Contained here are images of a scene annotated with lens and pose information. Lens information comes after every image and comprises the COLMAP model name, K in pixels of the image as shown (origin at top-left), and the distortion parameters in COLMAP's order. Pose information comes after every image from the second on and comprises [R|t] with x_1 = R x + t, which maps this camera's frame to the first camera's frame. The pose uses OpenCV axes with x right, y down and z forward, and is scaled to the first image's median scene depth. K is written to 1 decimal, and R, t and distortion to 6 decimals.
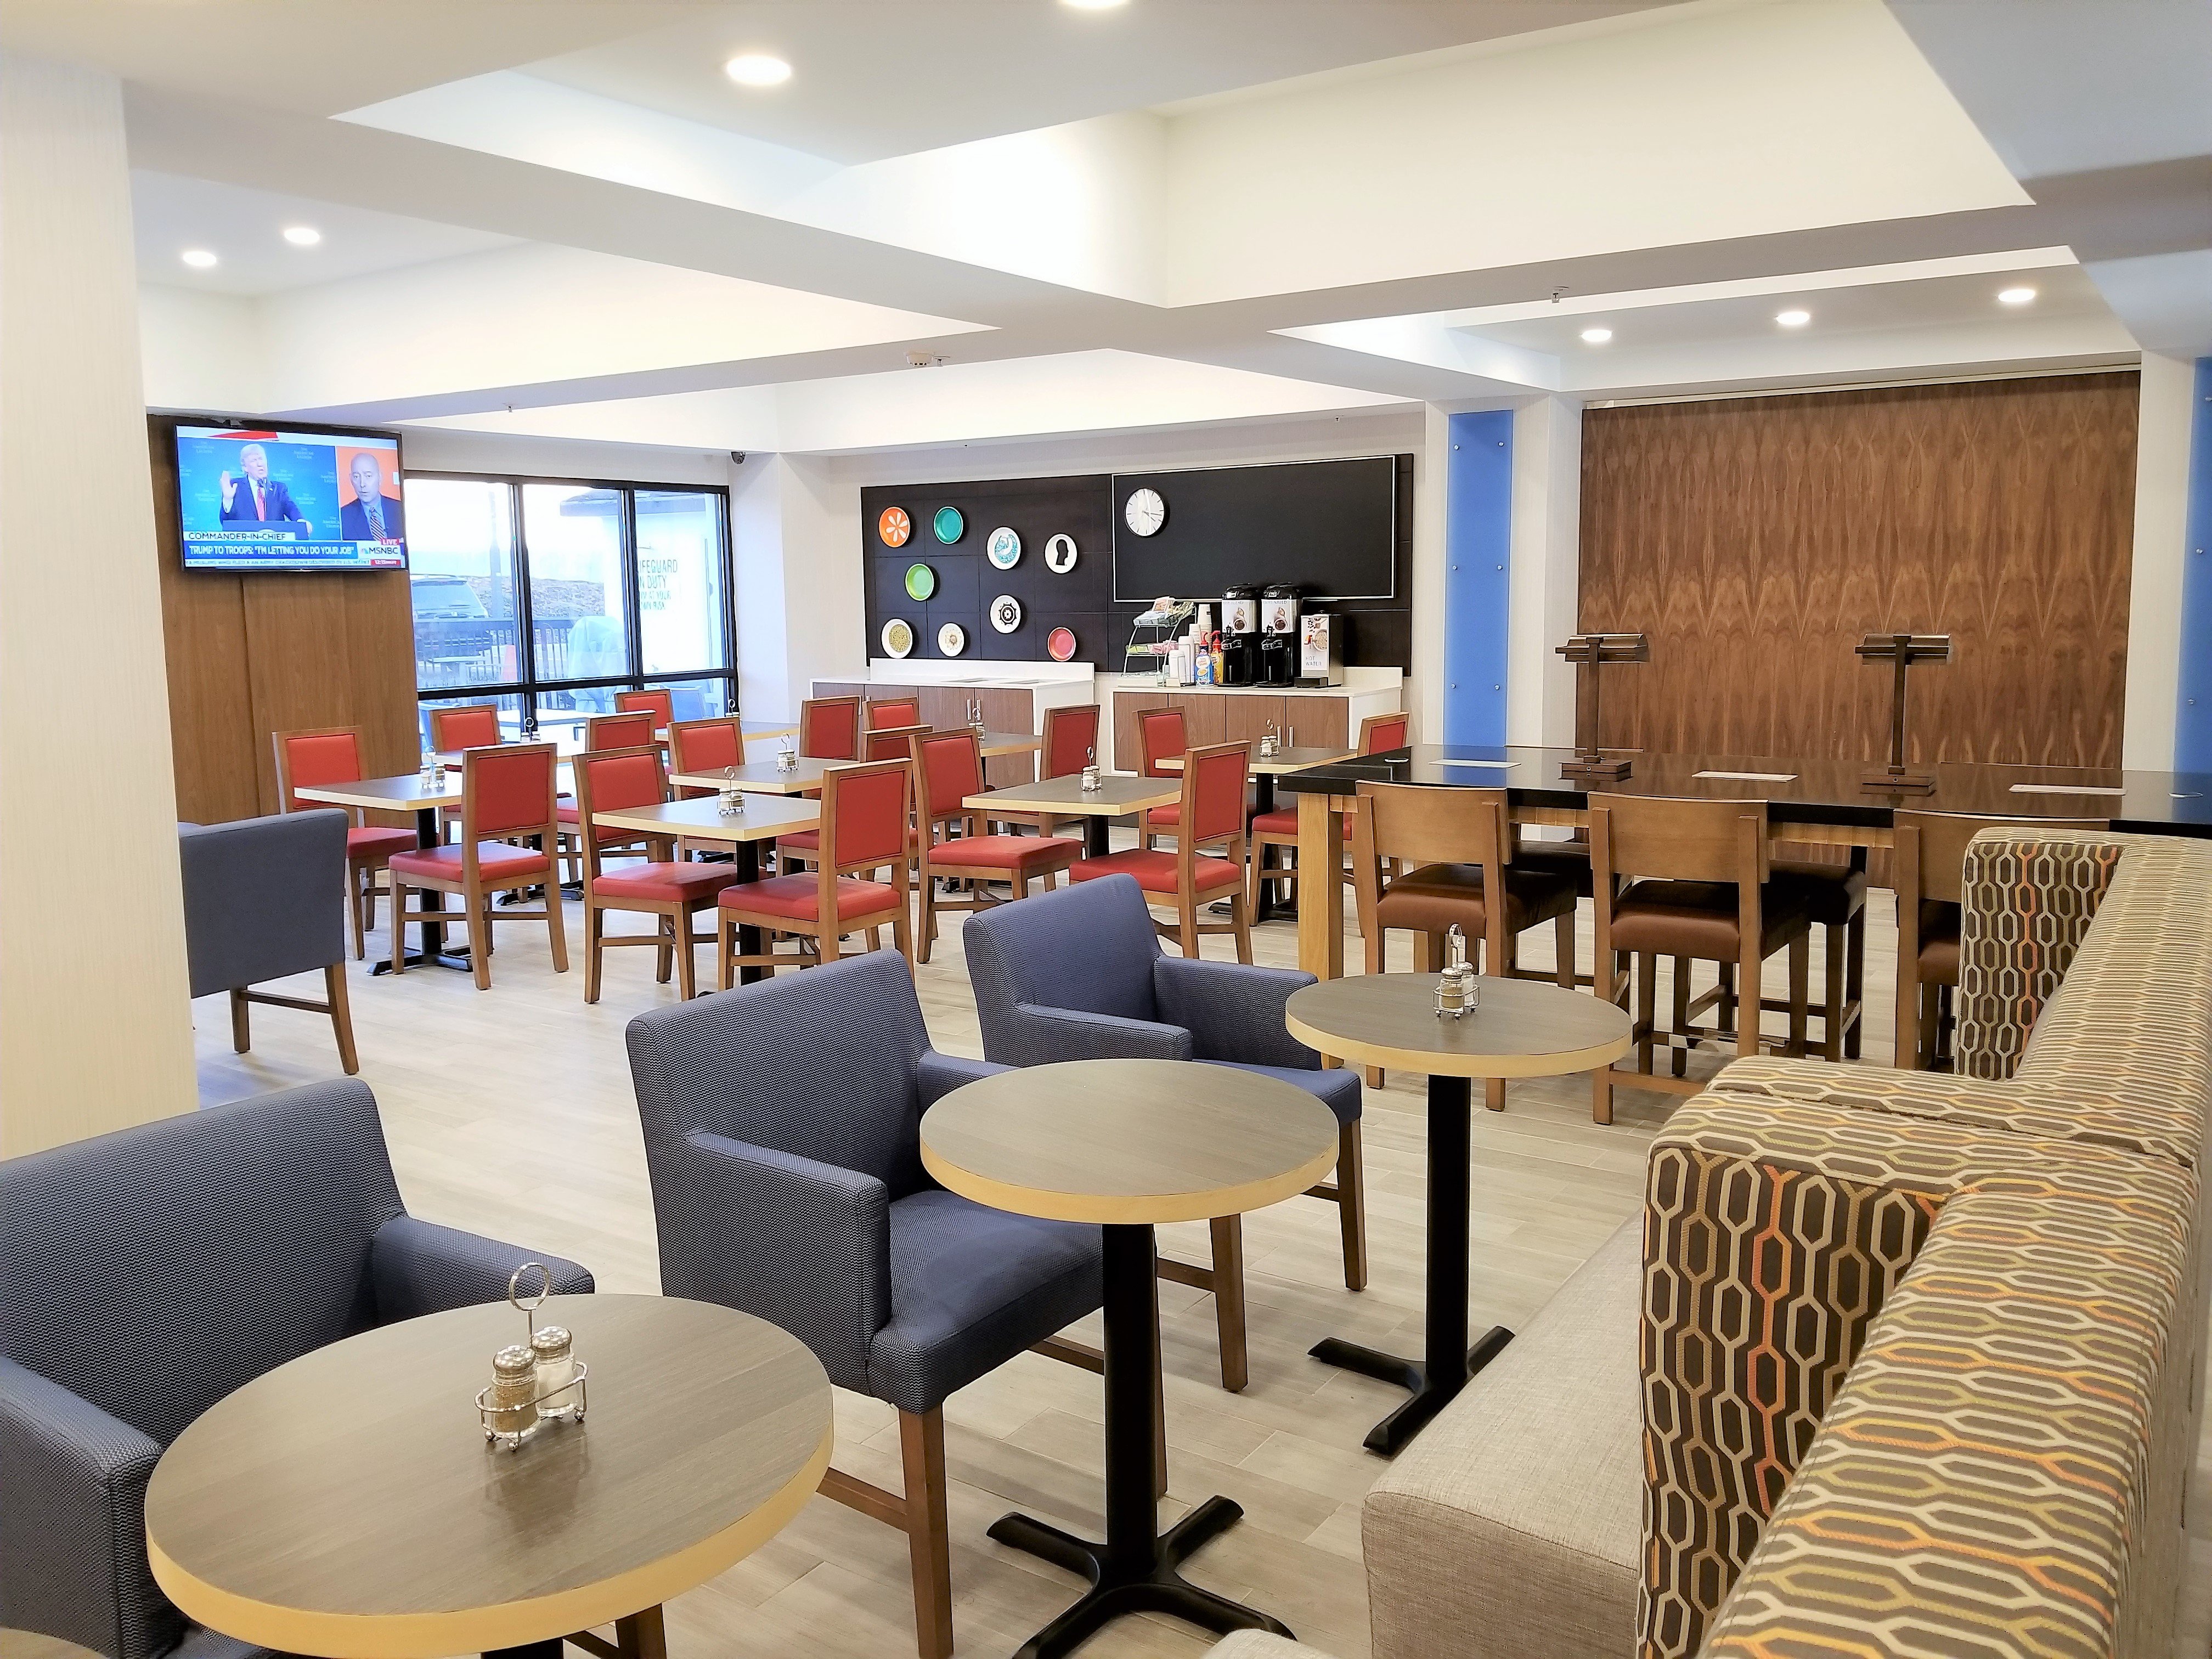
lens RADIAL K [[1780.1, 0, 1110.1], [0, 1780.1, 827.1], [0, 0, 1]] dist [0.015667, -0.013596]
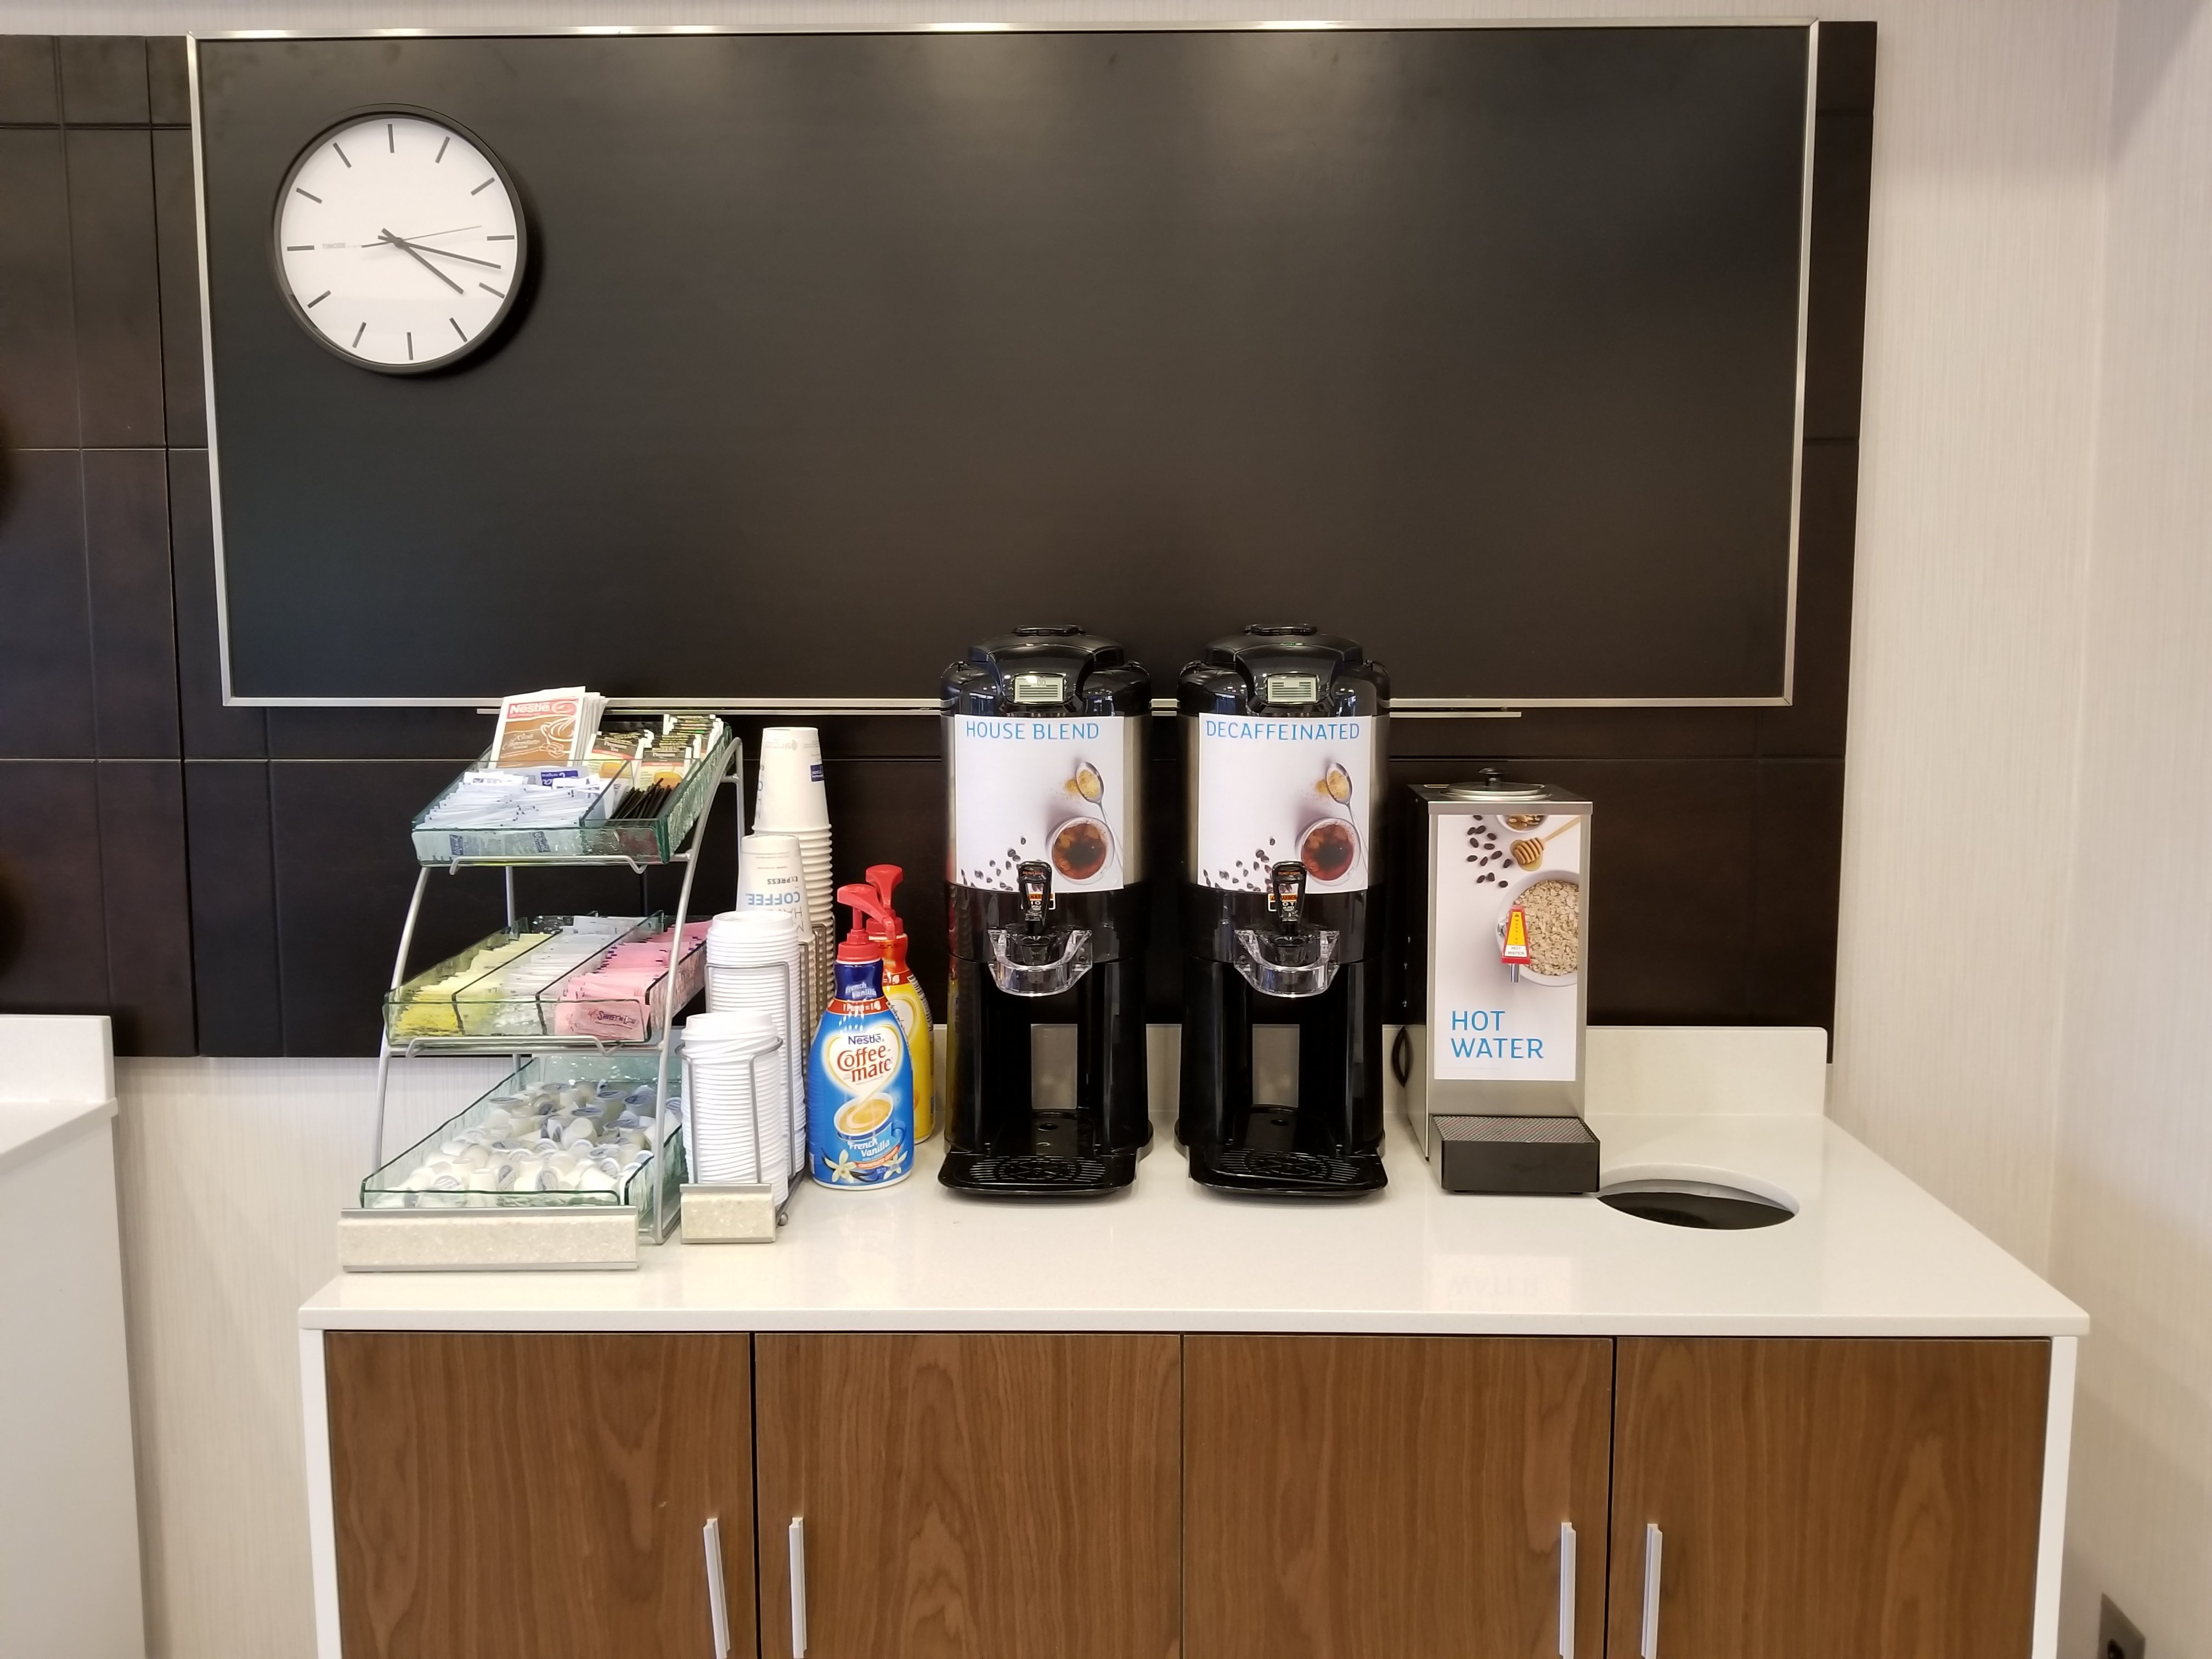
lens RADIAL K [[1780.1, 0, 1105.7], [0, 1780.1, 826.3], [0, 0, 1]] dist [0.015667, -0.013596]
pose [[0.847601, -0.040240, 0.529106, -0.020843], [0.054776, 0.998429, -0.011814, -0.112595], [-0.527799, 0.038996, 0.848474, 0.834185]]
